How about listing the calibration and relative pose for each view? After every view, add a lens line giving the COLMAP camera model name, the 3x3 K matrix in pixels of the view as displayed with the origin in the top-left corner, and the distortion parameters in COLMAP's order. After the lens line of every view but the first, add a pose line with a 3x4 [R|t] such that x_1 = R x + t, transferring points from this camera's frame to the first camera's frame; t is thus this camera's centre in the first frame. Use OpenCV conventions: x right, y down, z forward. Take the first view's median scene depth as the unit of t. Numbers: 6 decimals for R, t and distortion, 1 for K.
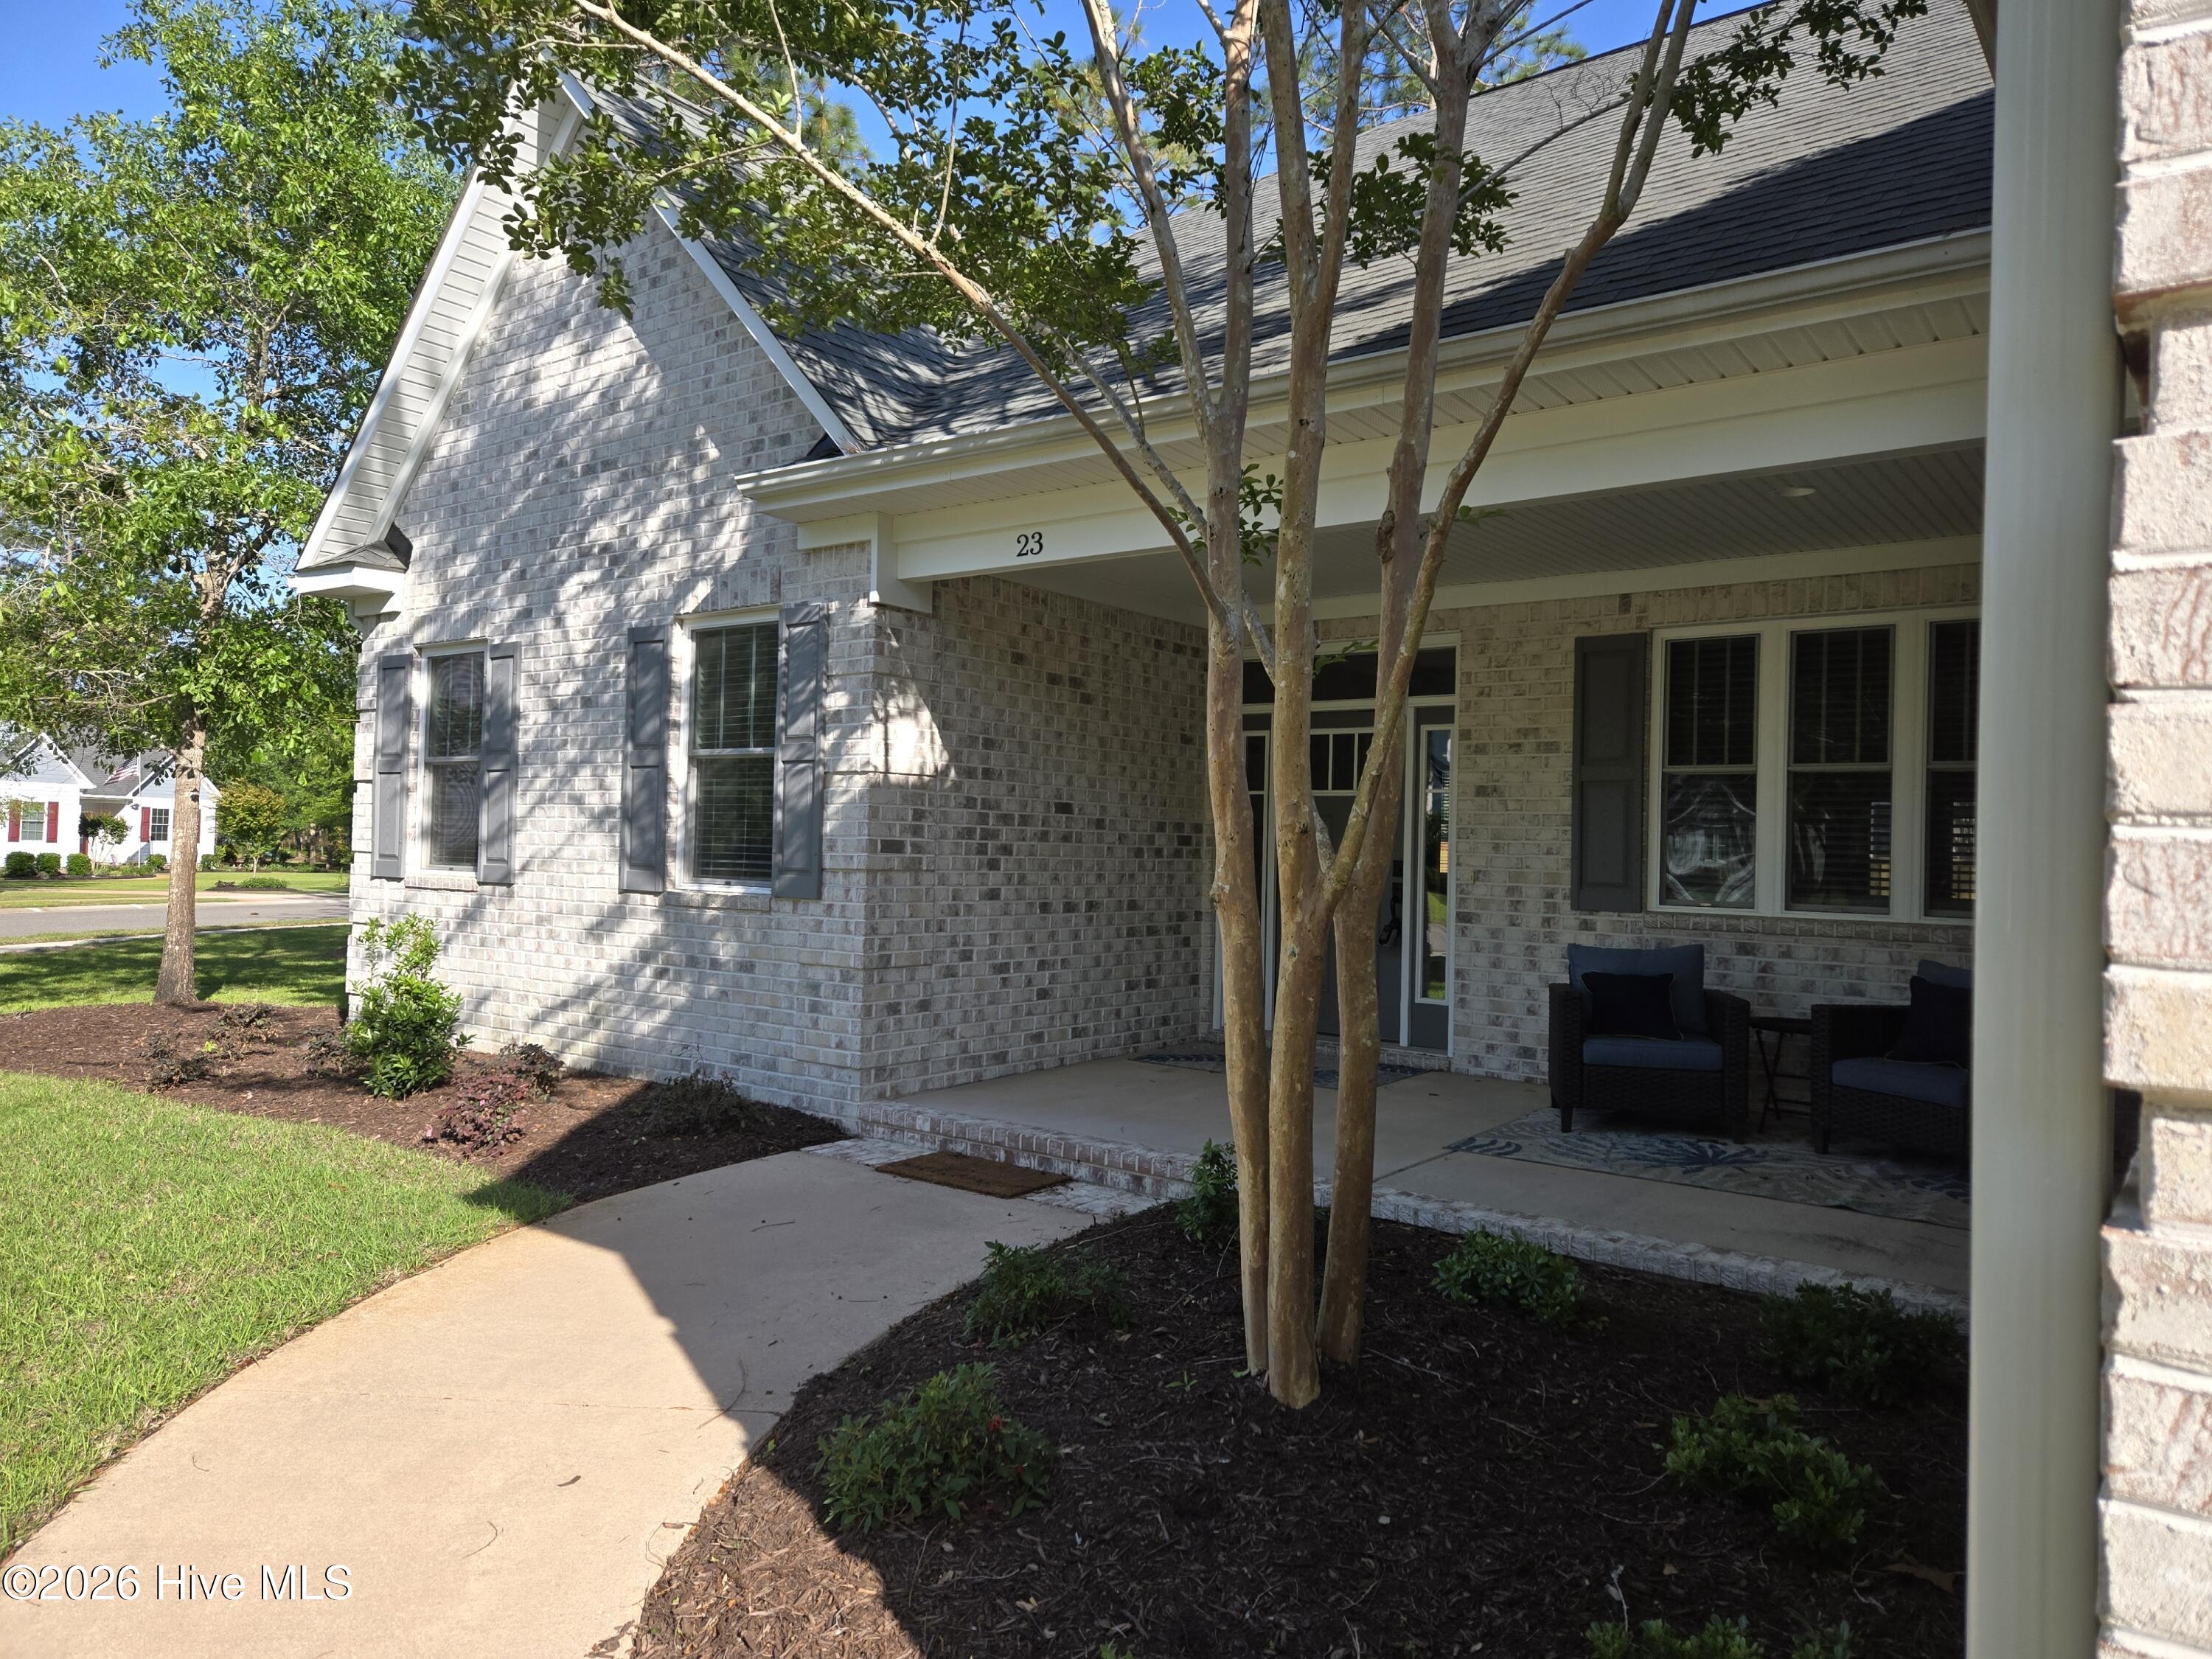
lens RADIAL K [[1464.0, 0, 1106.0], [0, 1464.0, 829.5], [0, 0, 1]] dist [0.068880, -0.049116]
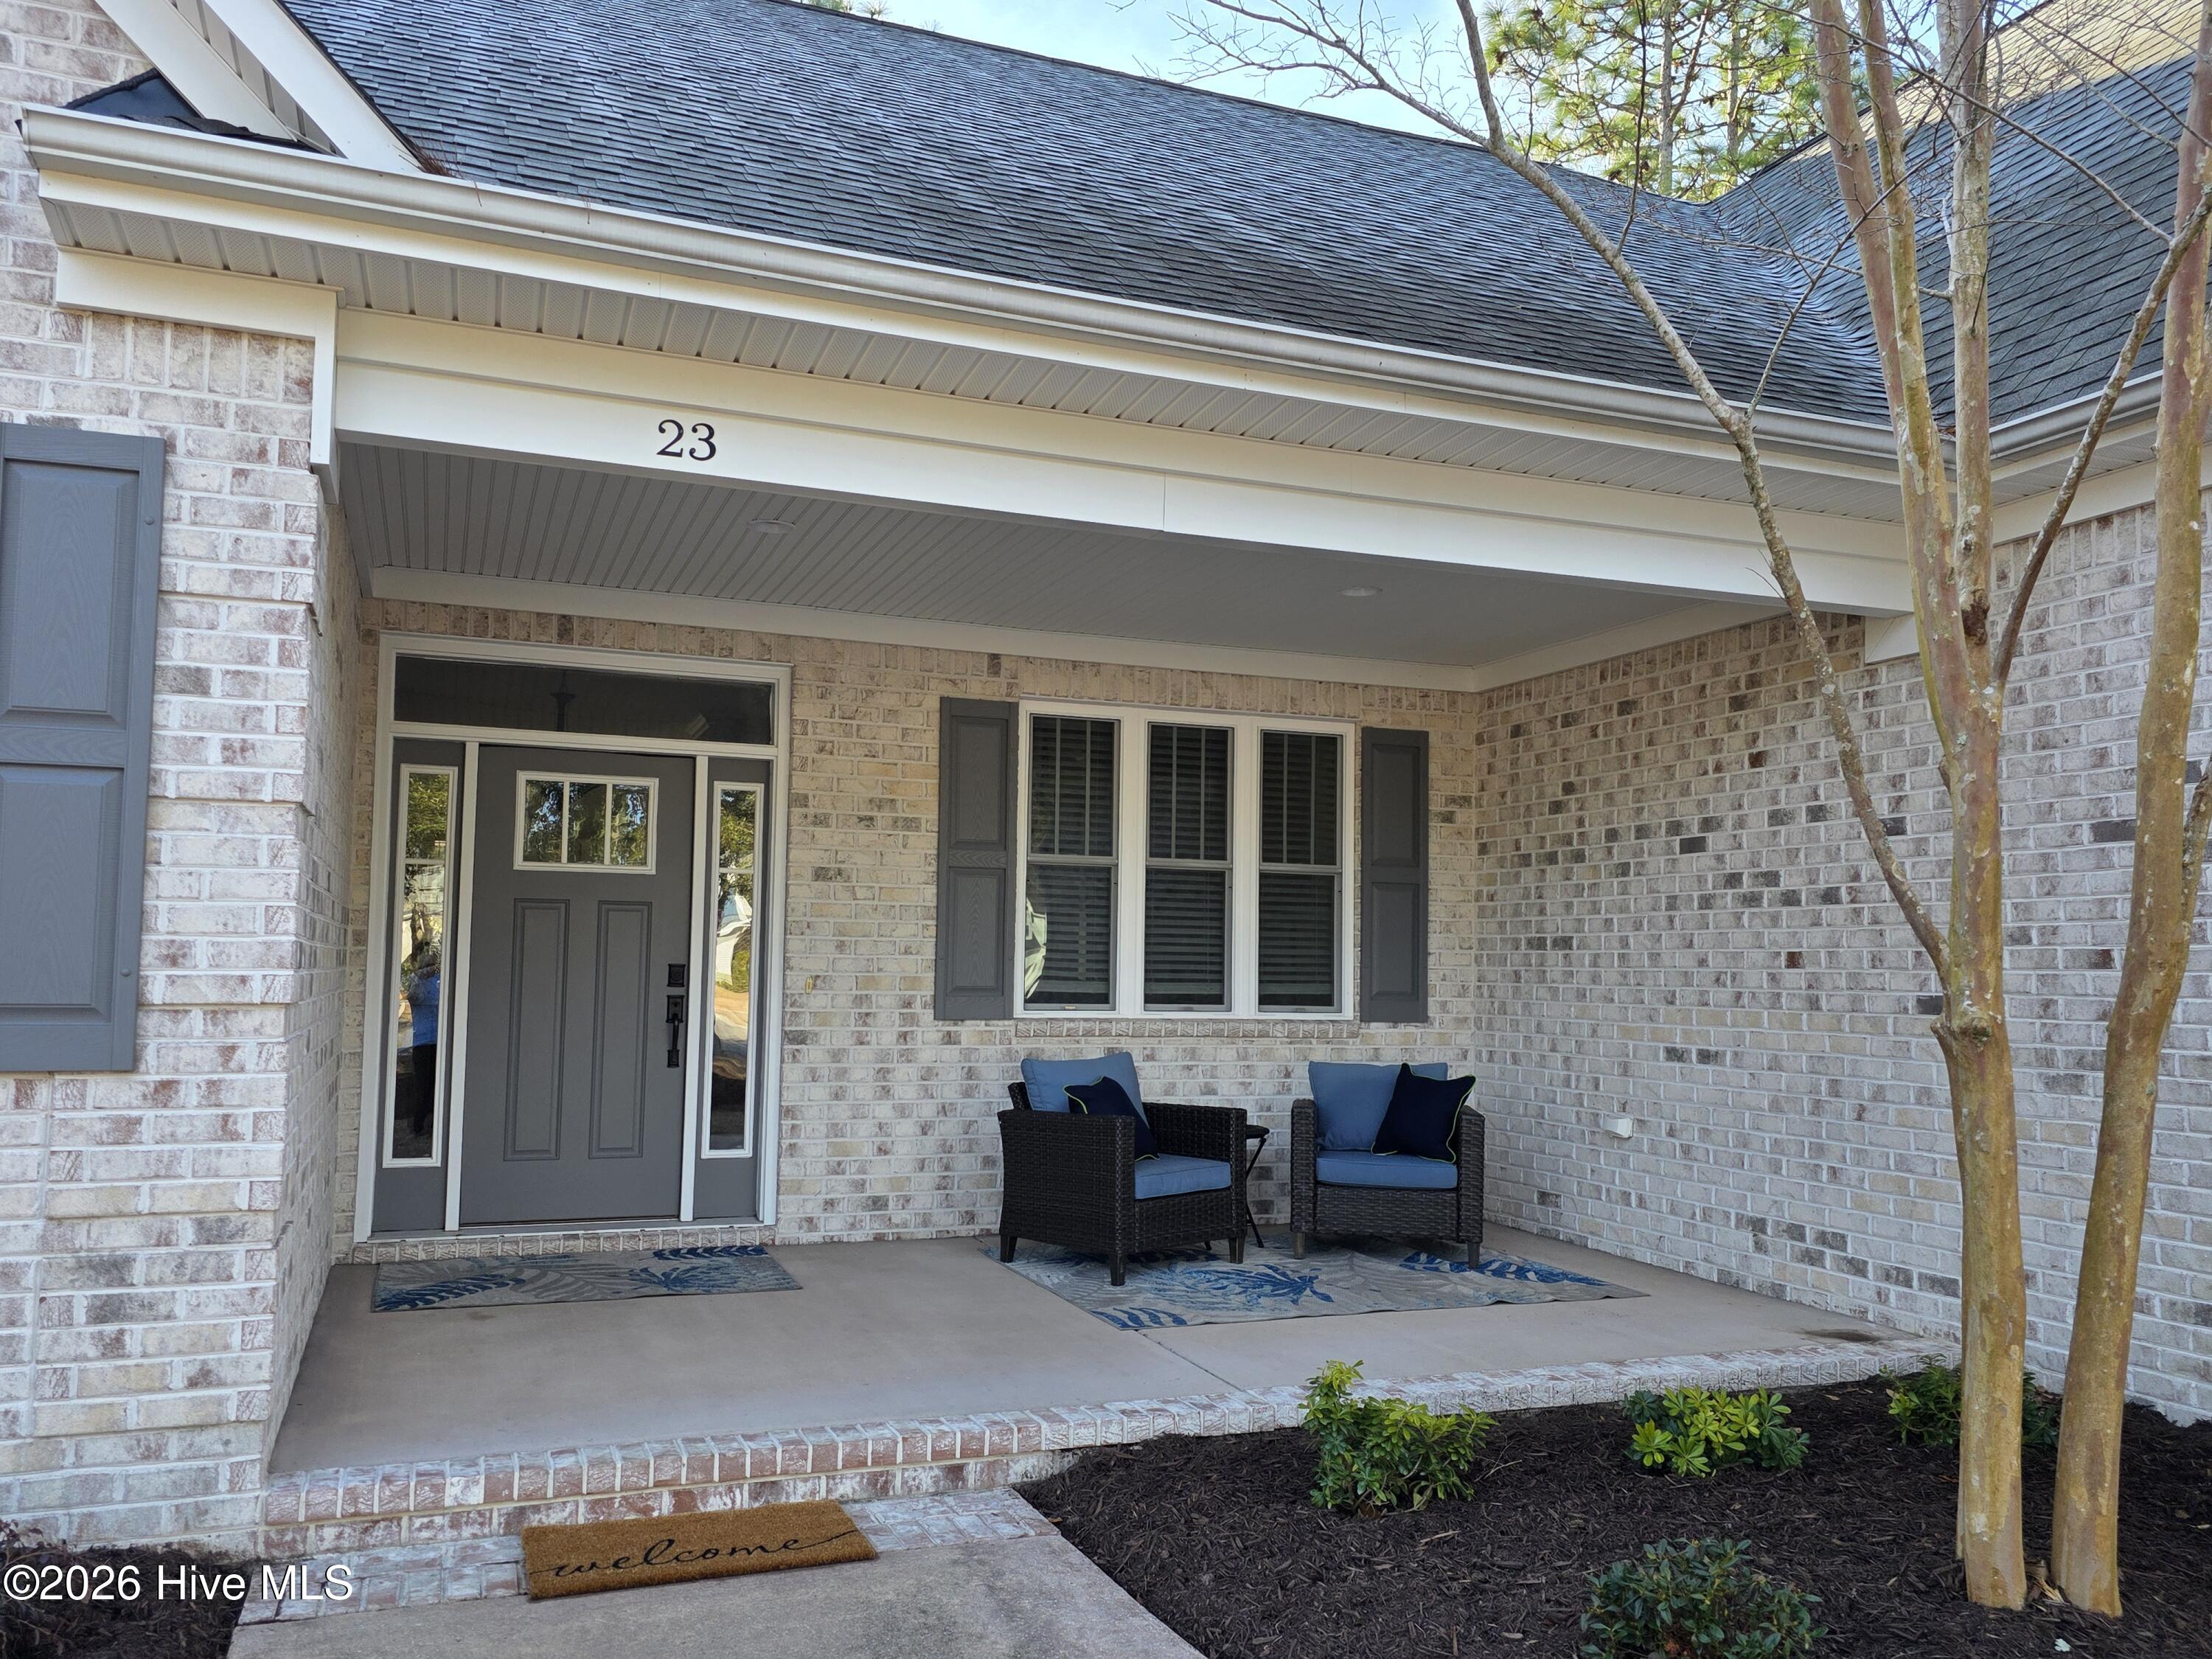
lens RADIAL K [[1717.2, 0, 1052.3], [0, 1717.2, 858.8], [0, 0, 1]] dist [0.167552, -0.323256]
pose [[0.513360, 0.037623, 0.857348, -0.500391], [-0.012040, 0.999256, -0.036641, -0.002198], [-0.858089, 0.008488, 0.513431, 0.454136]]
